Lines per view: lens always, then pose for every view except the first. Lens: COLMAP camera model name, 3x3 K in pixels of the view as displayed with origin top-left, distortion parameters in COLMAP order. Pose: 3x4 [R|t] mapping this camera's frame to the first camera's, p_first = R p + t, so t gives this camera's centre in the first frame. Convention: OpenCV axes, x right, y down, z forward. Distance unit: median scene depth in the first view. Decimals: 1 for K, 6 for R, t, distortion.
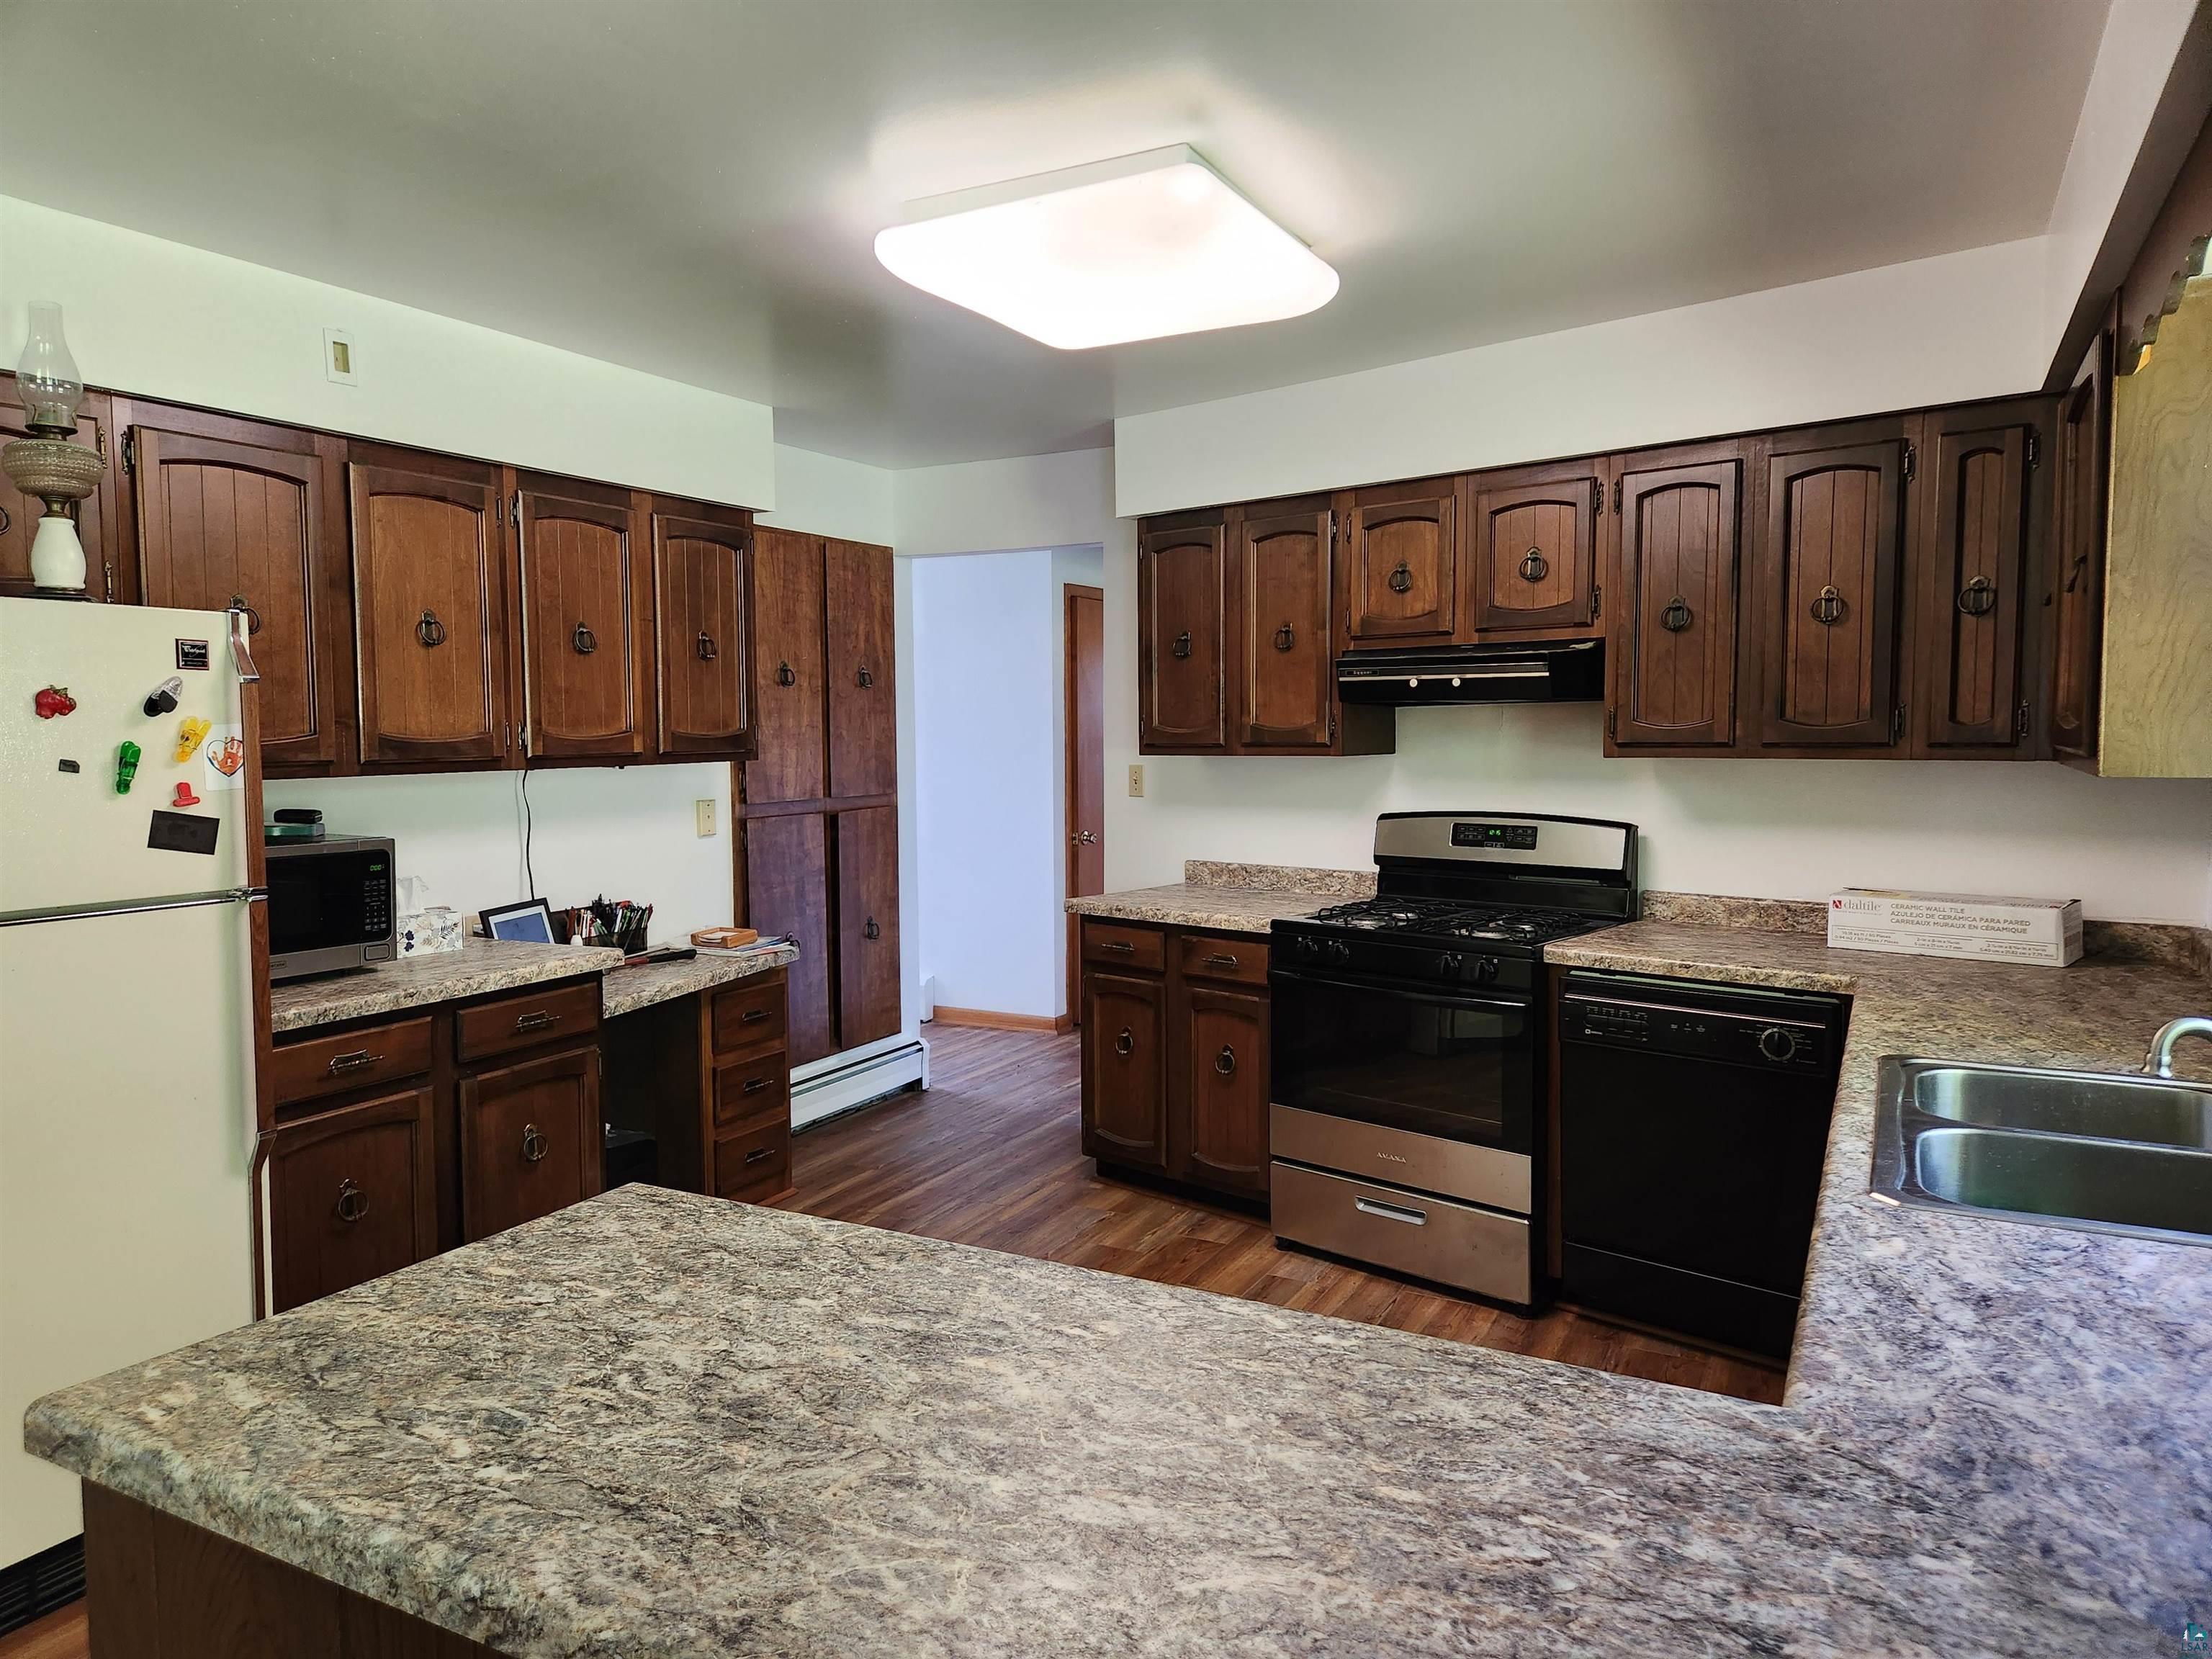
lens RADIAL K [[1474.6, 0, 1085.0], [0, 1474.6, 826.7], [0, 0, 1]] dist [0.065296, -0.047313]
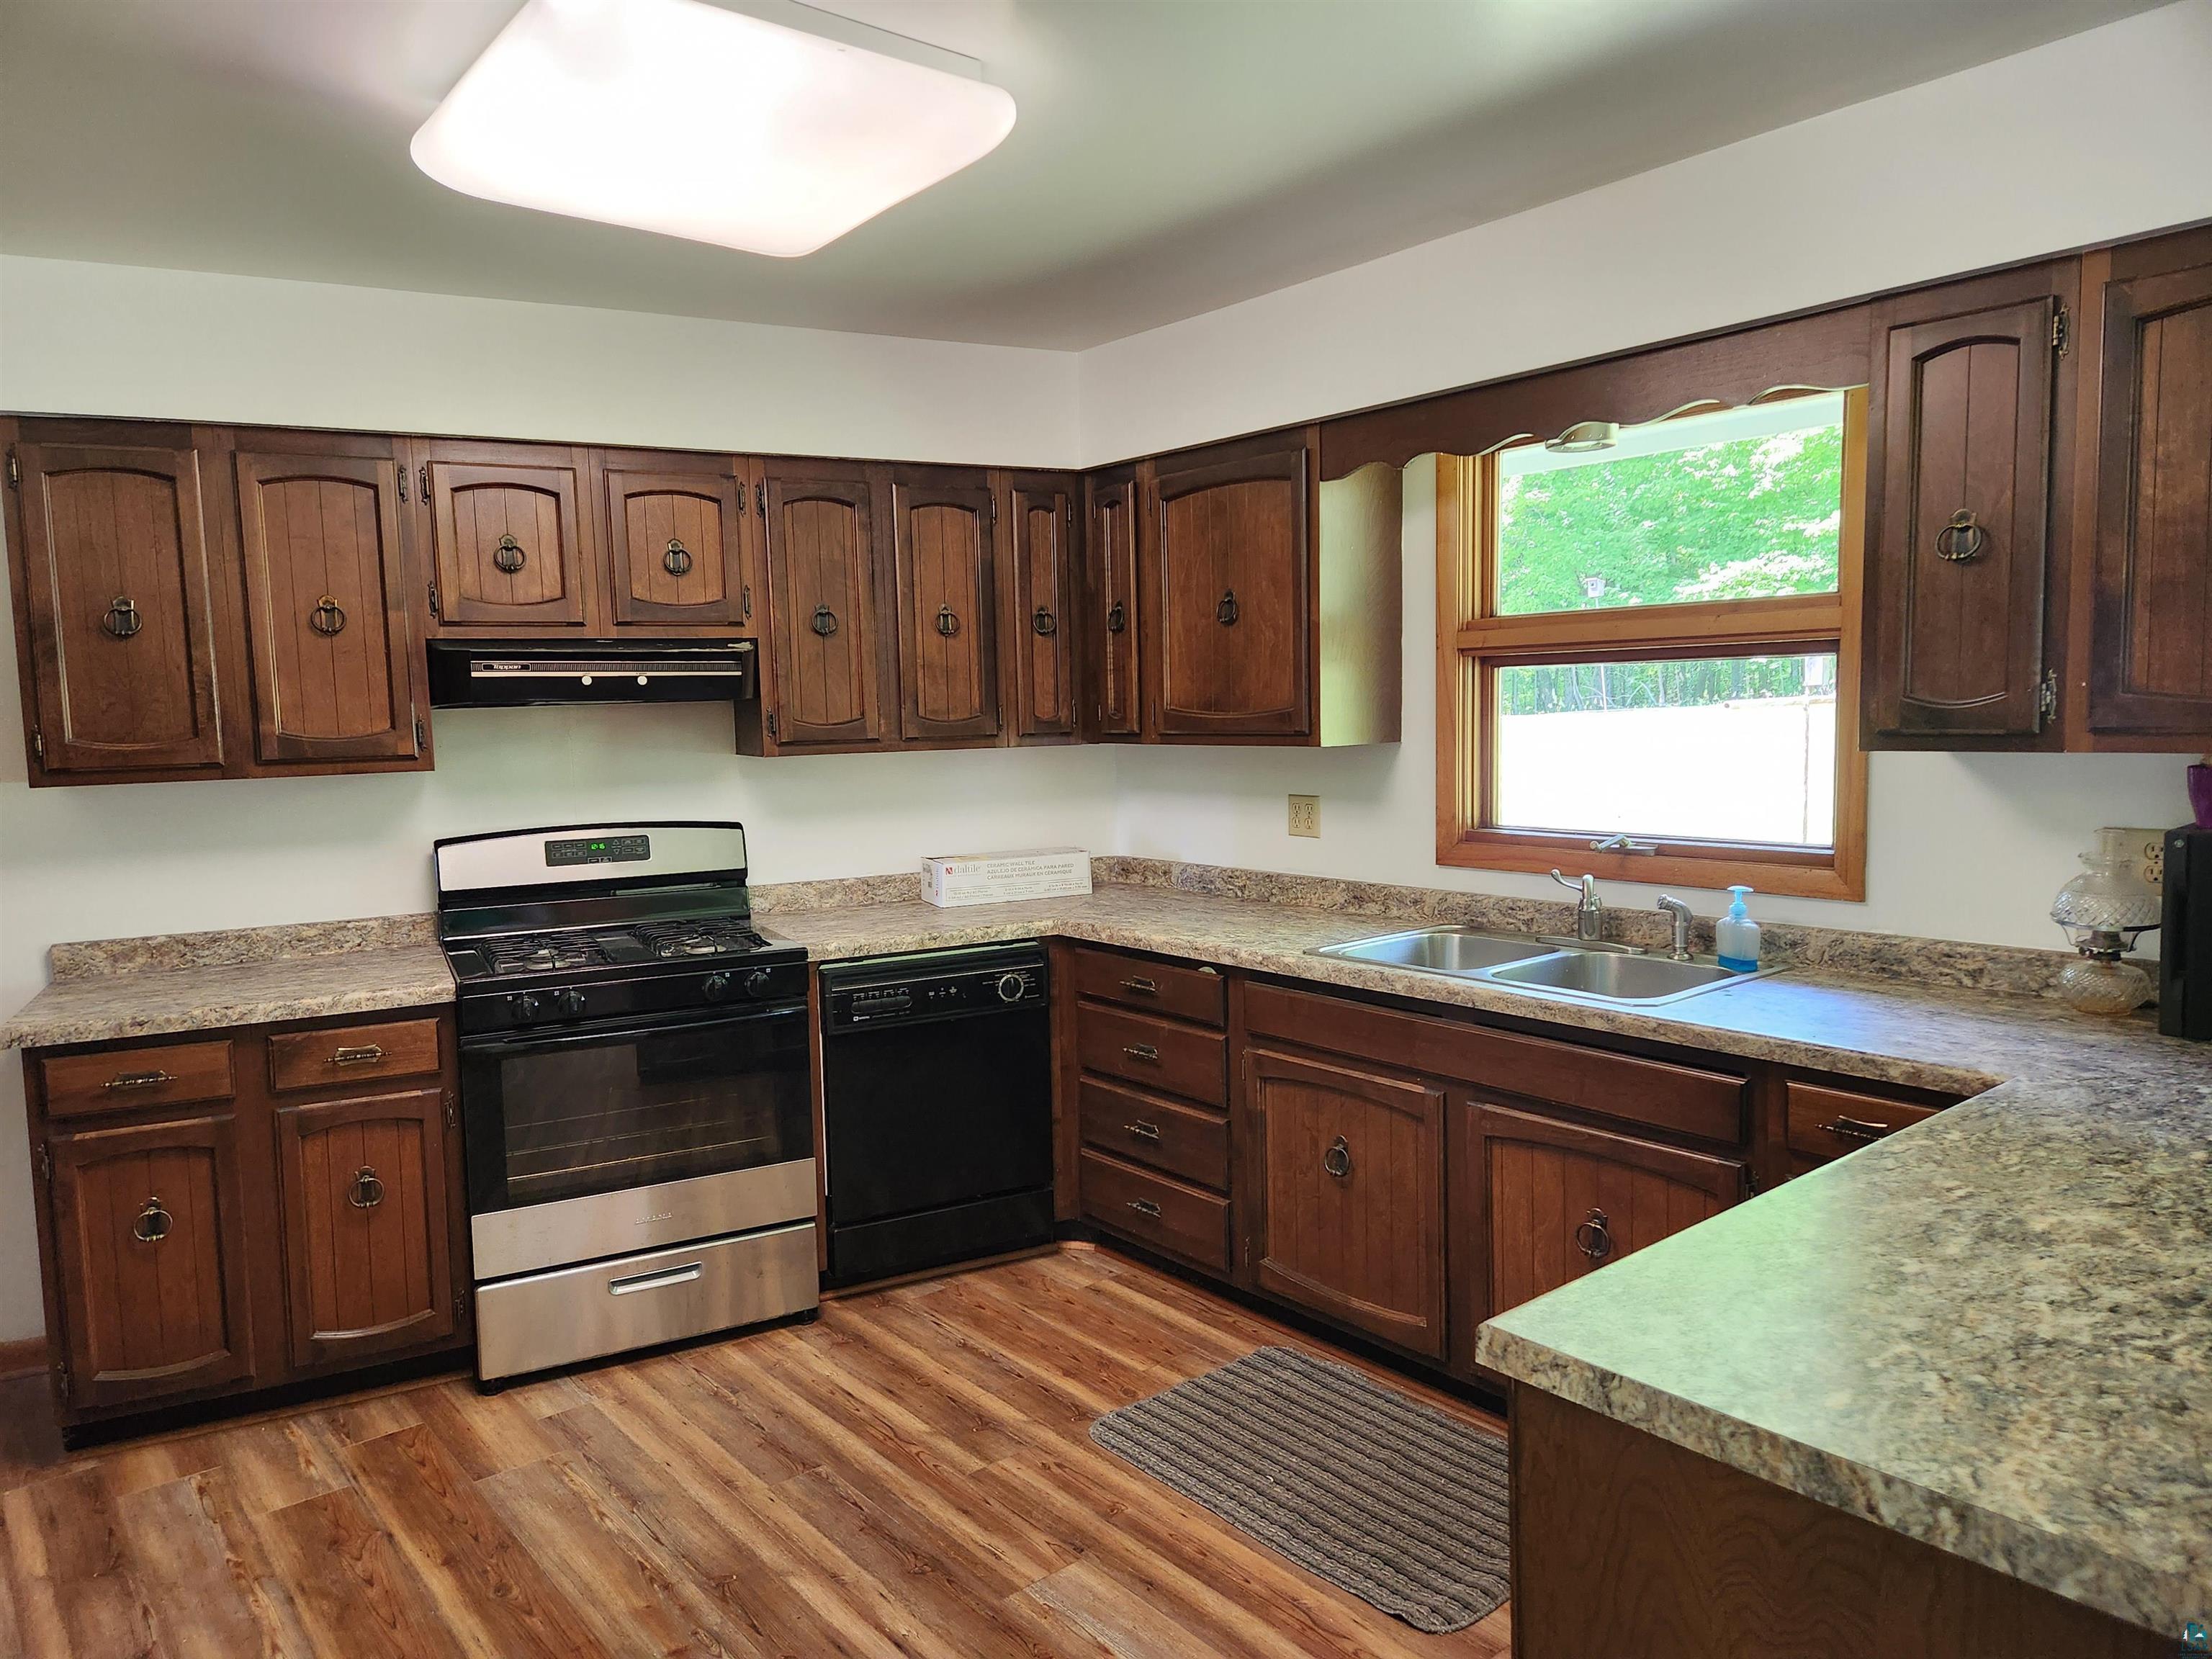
lens RADIAL K [[1474.6, 0, 1089.3], [0, 1474.6, 827.9], [0, 0, 1]] dist [0.065296, -0.047313]
pose [[0.367197, -0.083482, 0.926389, -0.563213], [0.086196, 0.994733, 0.055475, -0.039397], [-0.926141, 0.059481, 0.372459, 0.470392]]
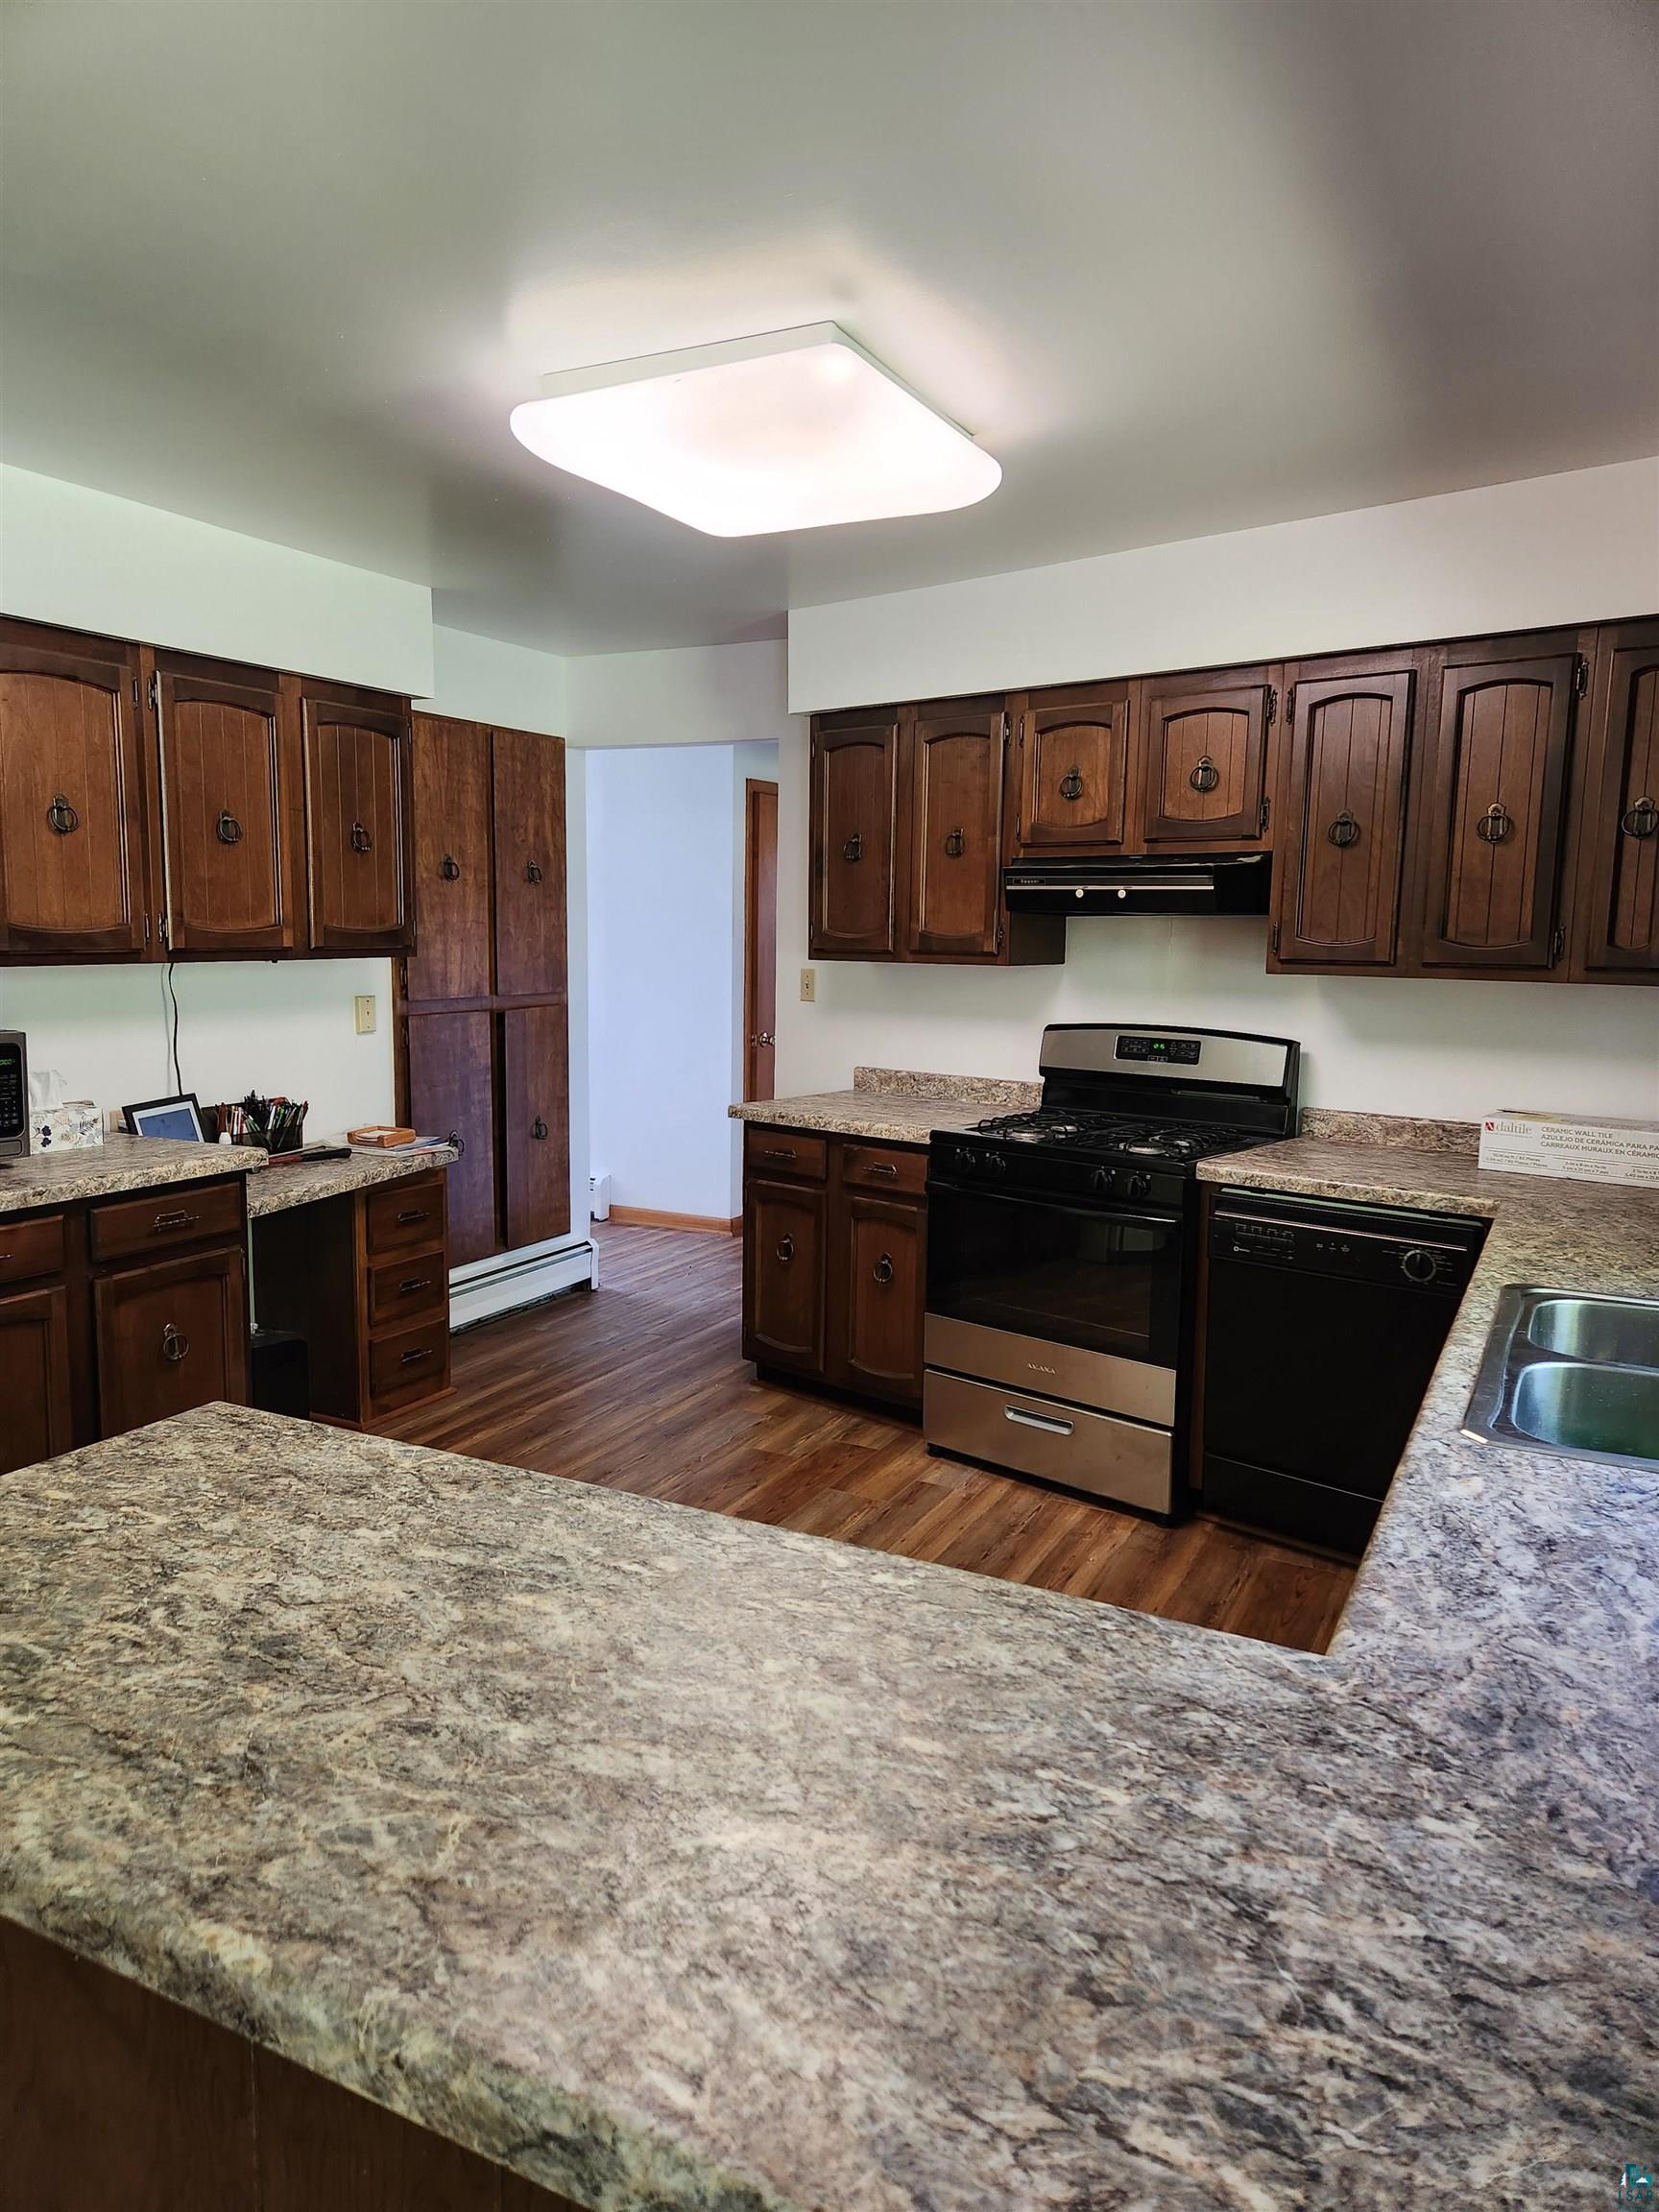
lens RADIAL K [[1474.6, 0, 813.9], [0, 1474.6, 1116.3], [0, 0, 1]] dist [0.065296, -0.047313]
pose [[0.999676, 0.018707, 0.017272, 0.035962], [-0.019769, 0.997785, 0.063509, -0.009509], [-0.016046, -0.063830, 0.997832, 0.013334]]
